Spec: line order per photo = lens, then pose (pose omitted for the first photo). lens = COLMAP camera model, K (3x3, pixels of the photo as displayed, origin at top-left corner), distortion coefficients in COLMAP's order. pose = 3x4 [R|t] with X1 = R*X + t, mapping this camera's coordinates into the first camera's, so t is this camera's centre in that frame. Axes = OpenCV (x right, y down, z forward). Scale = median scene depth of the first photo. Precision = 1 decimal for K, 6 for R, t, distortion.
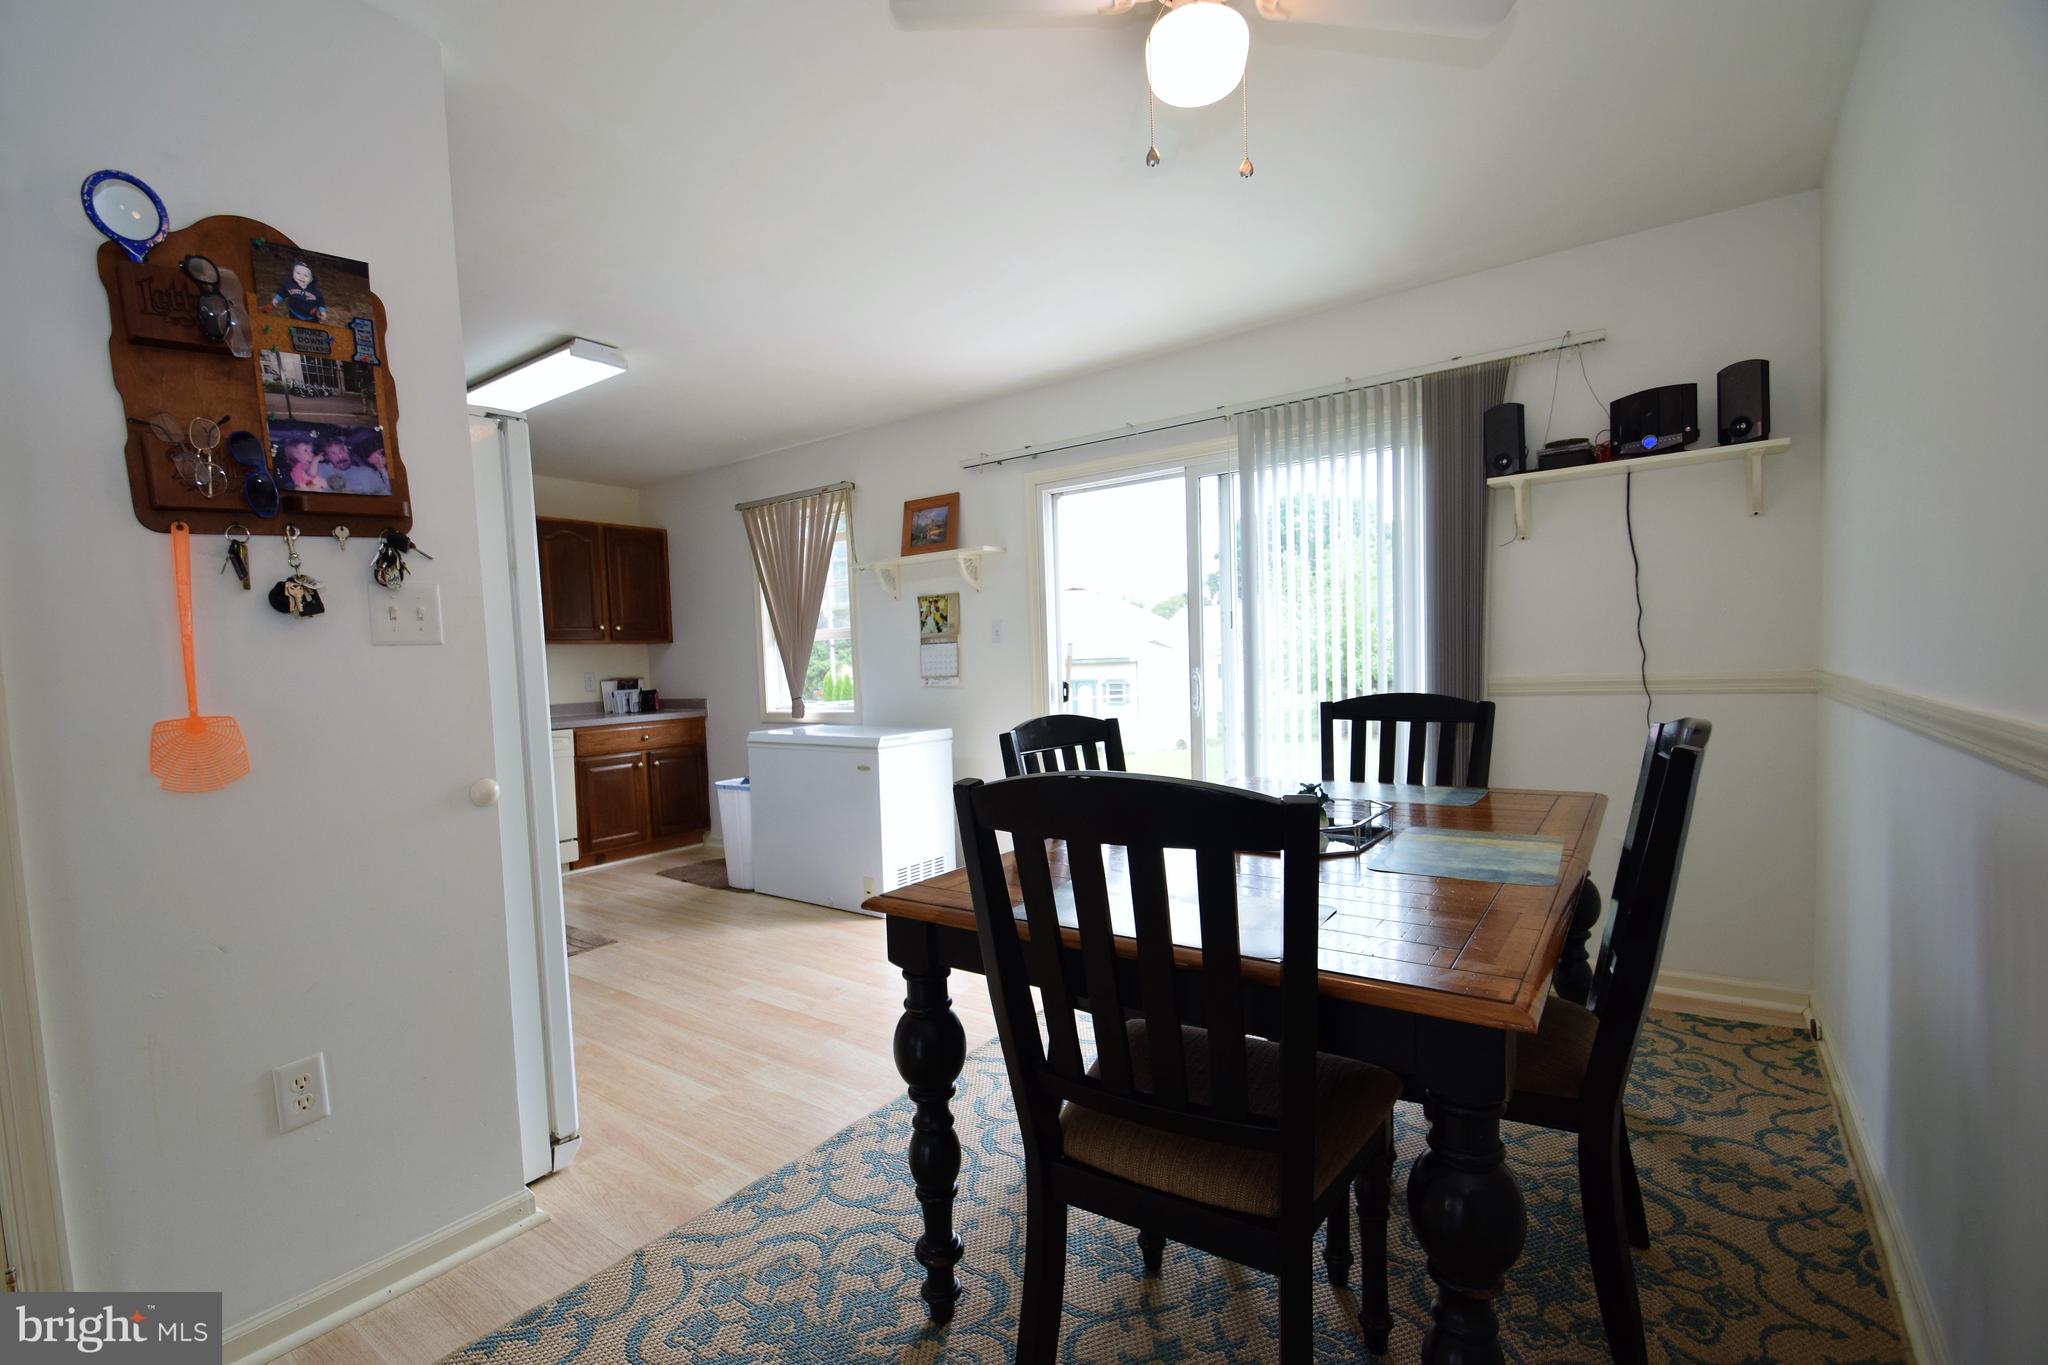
lens RADIAL K [[896.3, 0, 988.3], [0, 896.3, 701.8], [0, 0, 1]] dist [0.003864, -0.011084]
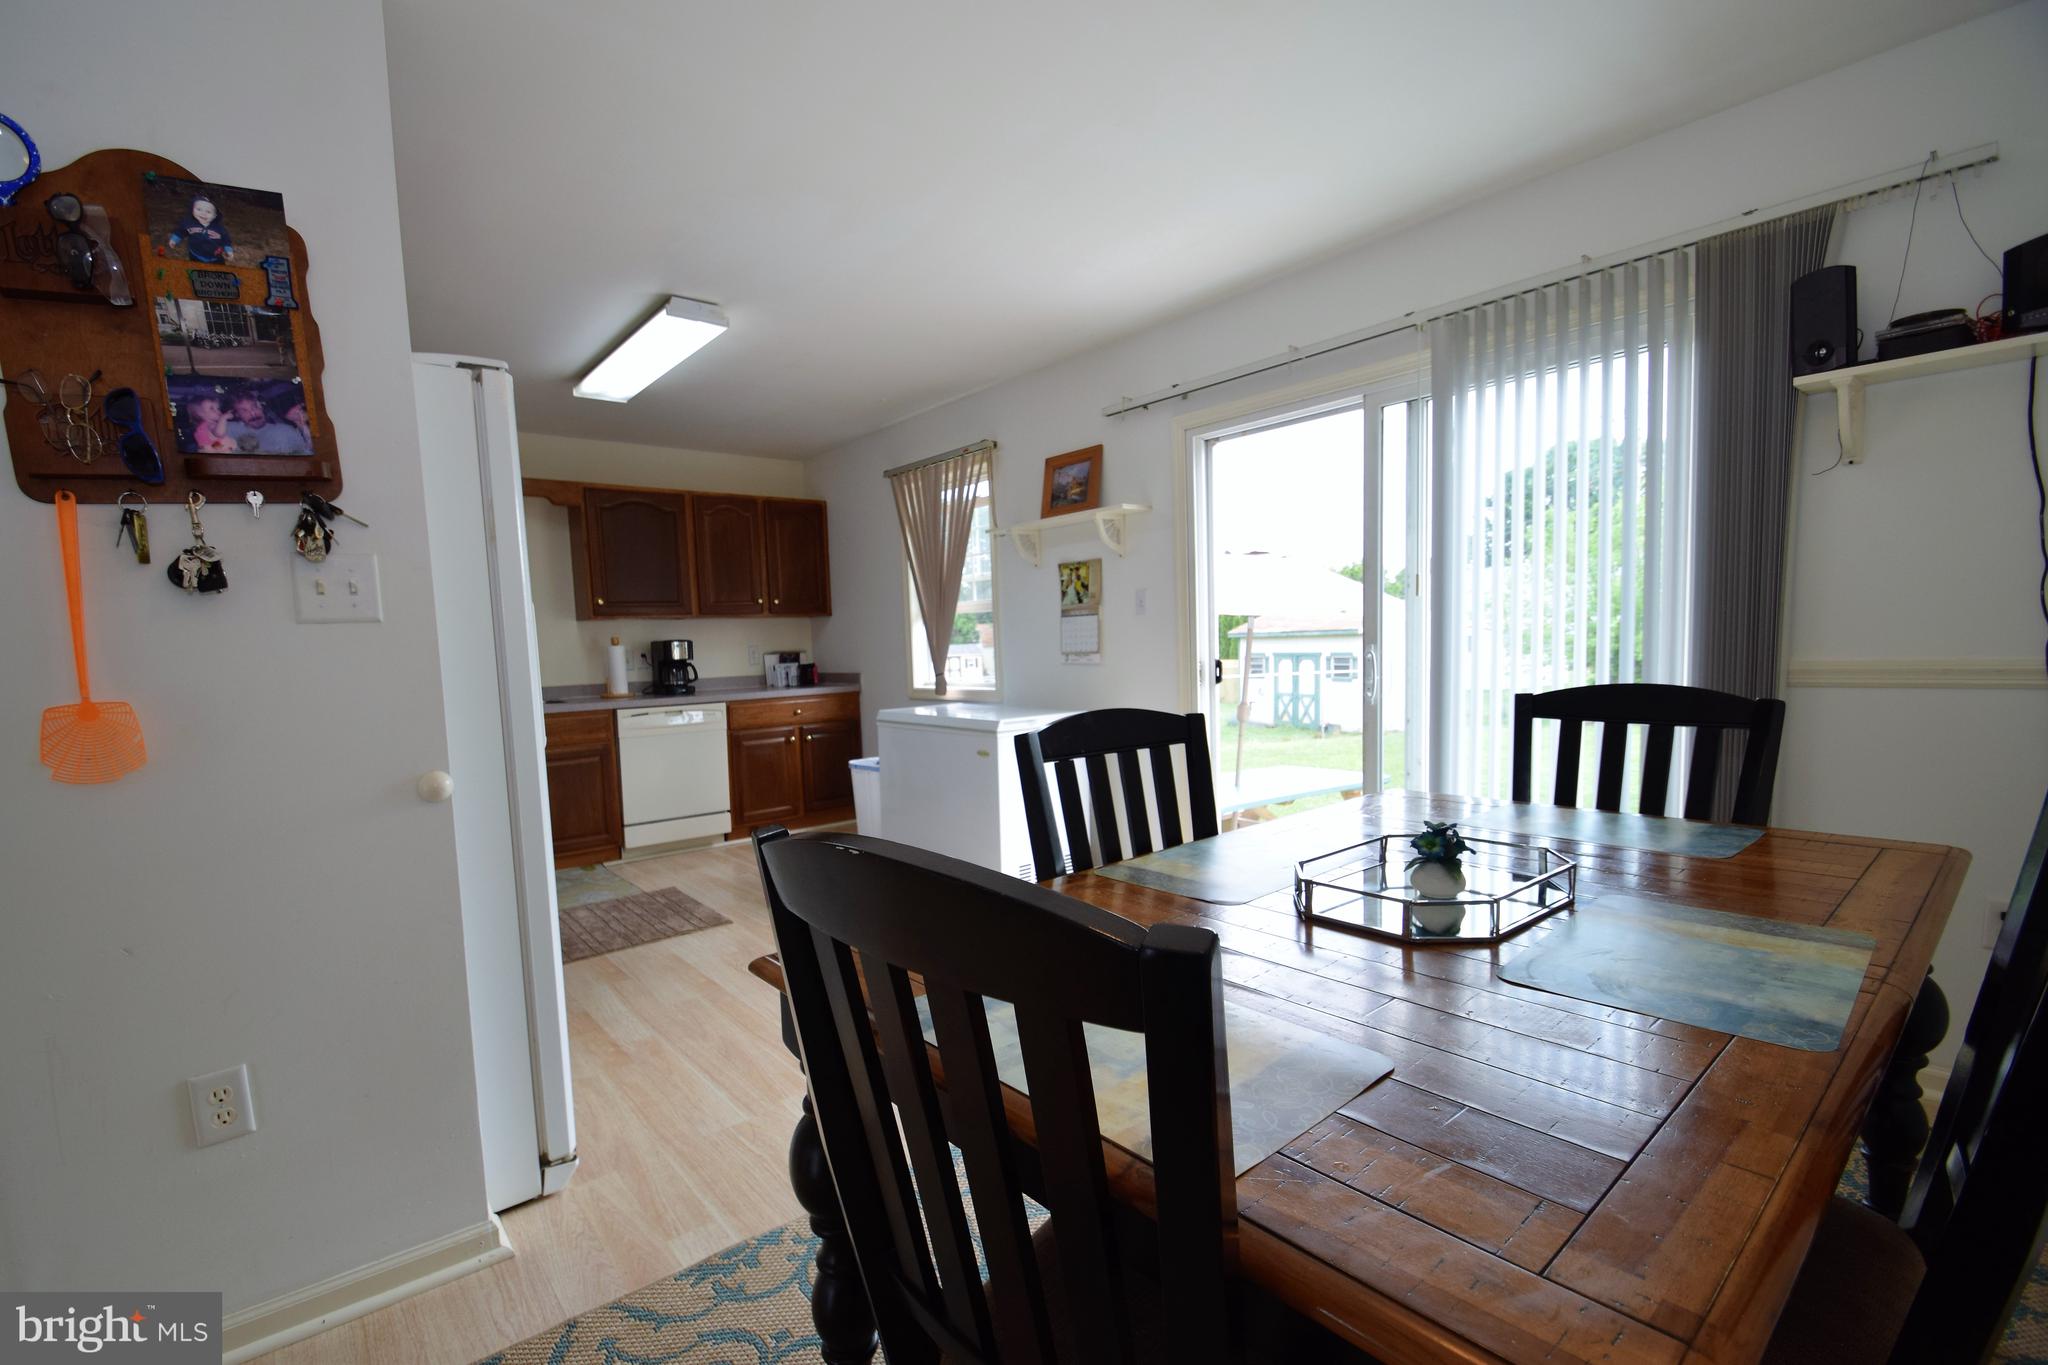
lens RADIAL K [[896.3, 0, 990.4], [0, 896.3, 704.9], [0, 0, 1]] dist [0.003864, -0.011084]
pose [[0.970248, 0.019648, -0.241316, 0.126312], [-0.011175, 0.999274, 0.036431, -0.012889], [0.241857, -0.032651, 0.969762, 0.172528]]
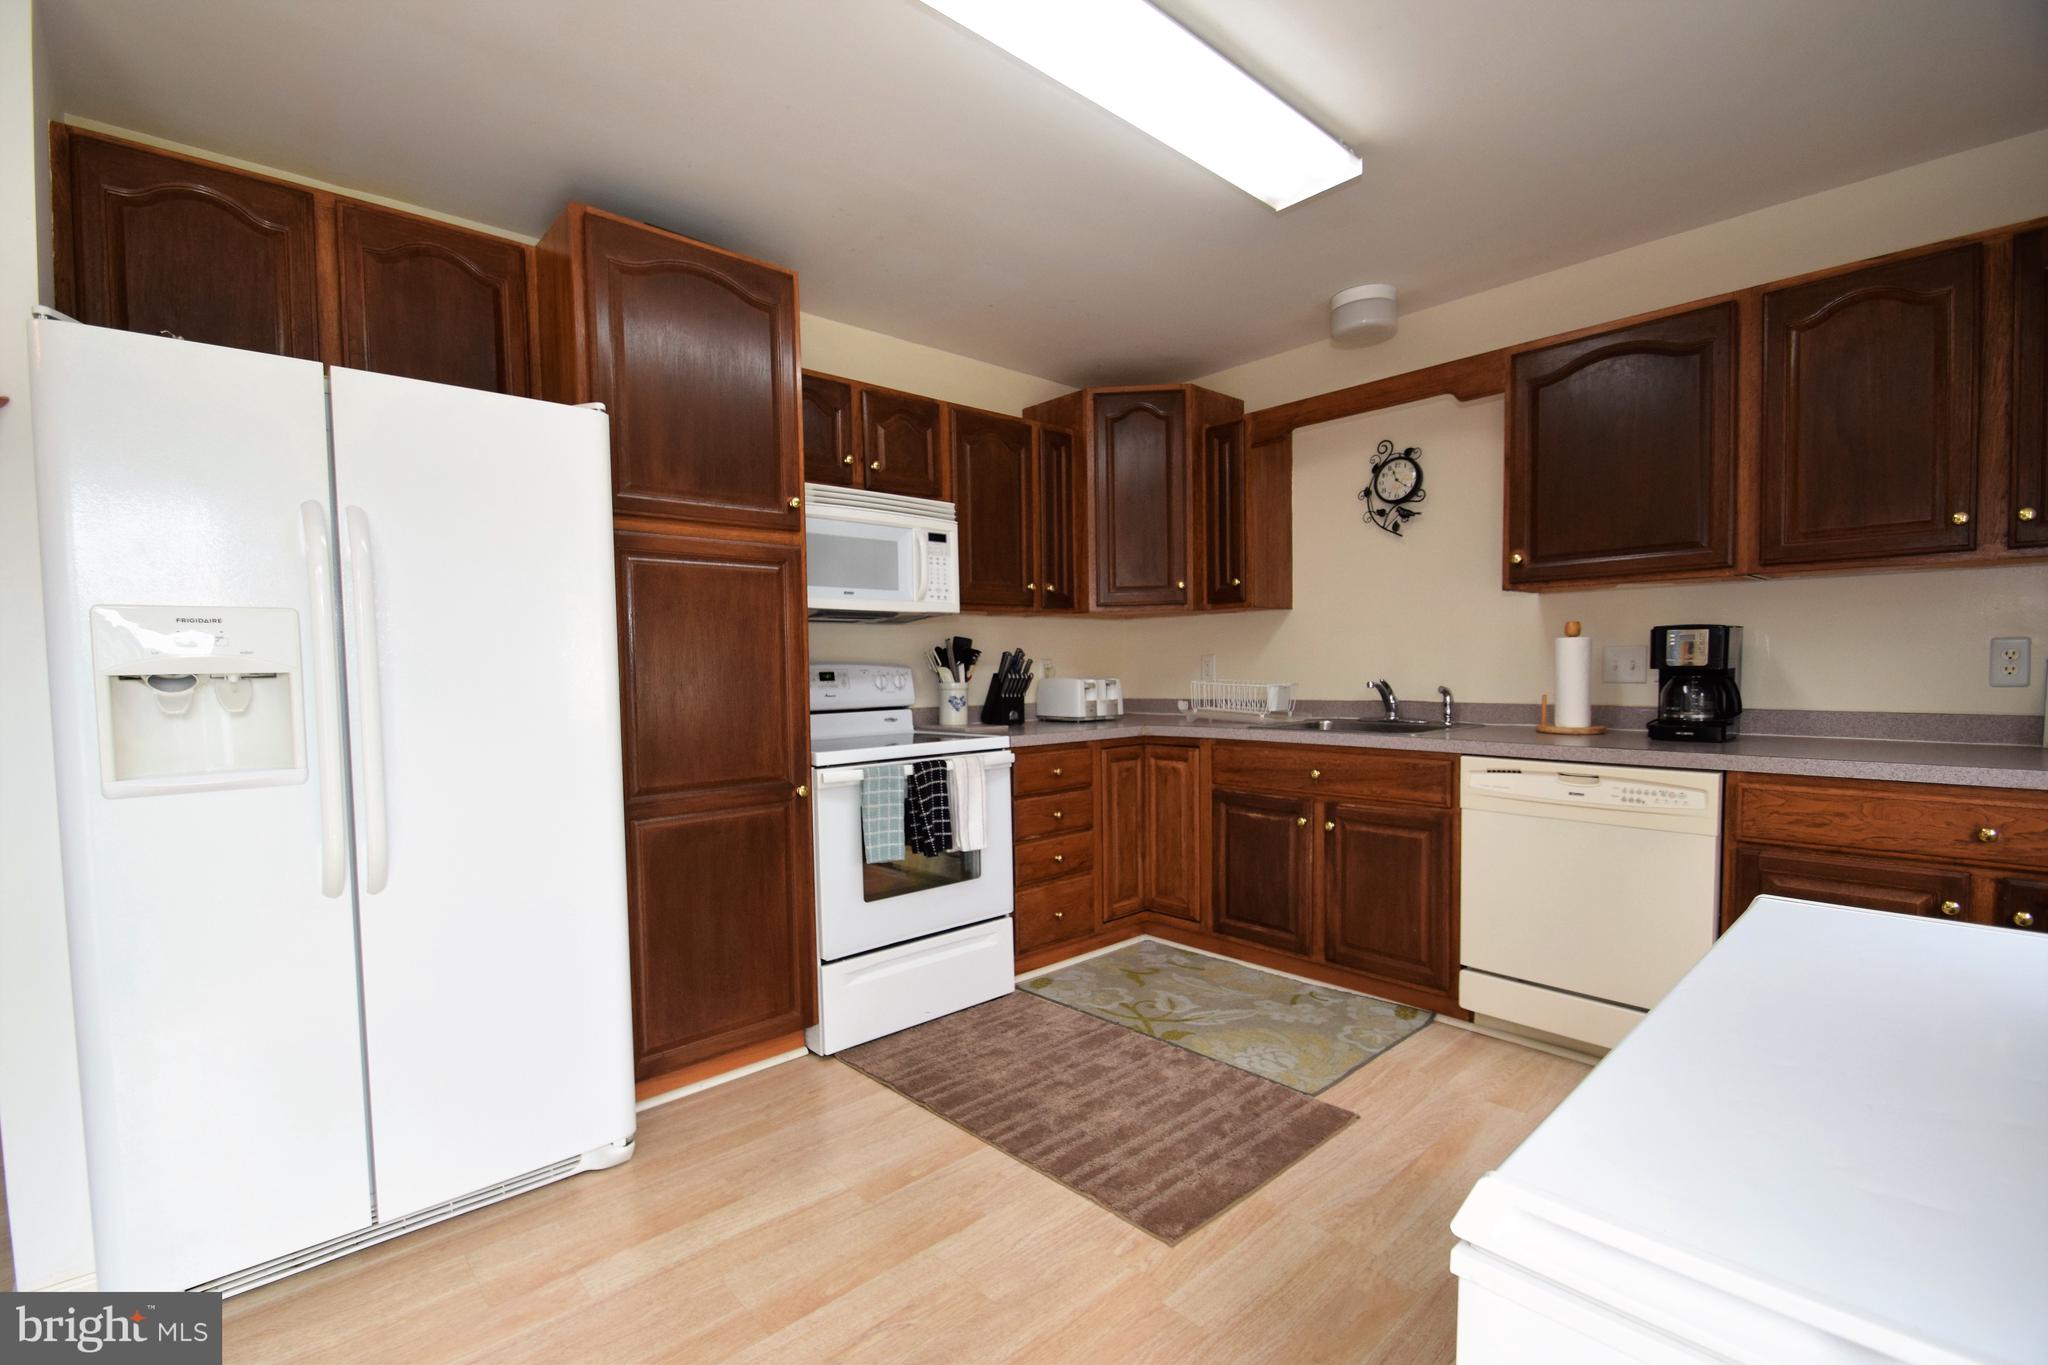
lens RADIAL K [[896.3, 0, 992.3], [0, 896.3, 712.8], [0, 0, 1]] dist [0.003864, -0.011084]
pose [[-0.199807, 0.095290, -0.975191, 0.030593], [-0.020933, 0.994618, 0.101477, -0.062759], [0.979612, 0.040690, -0.196736, 1.358199]]
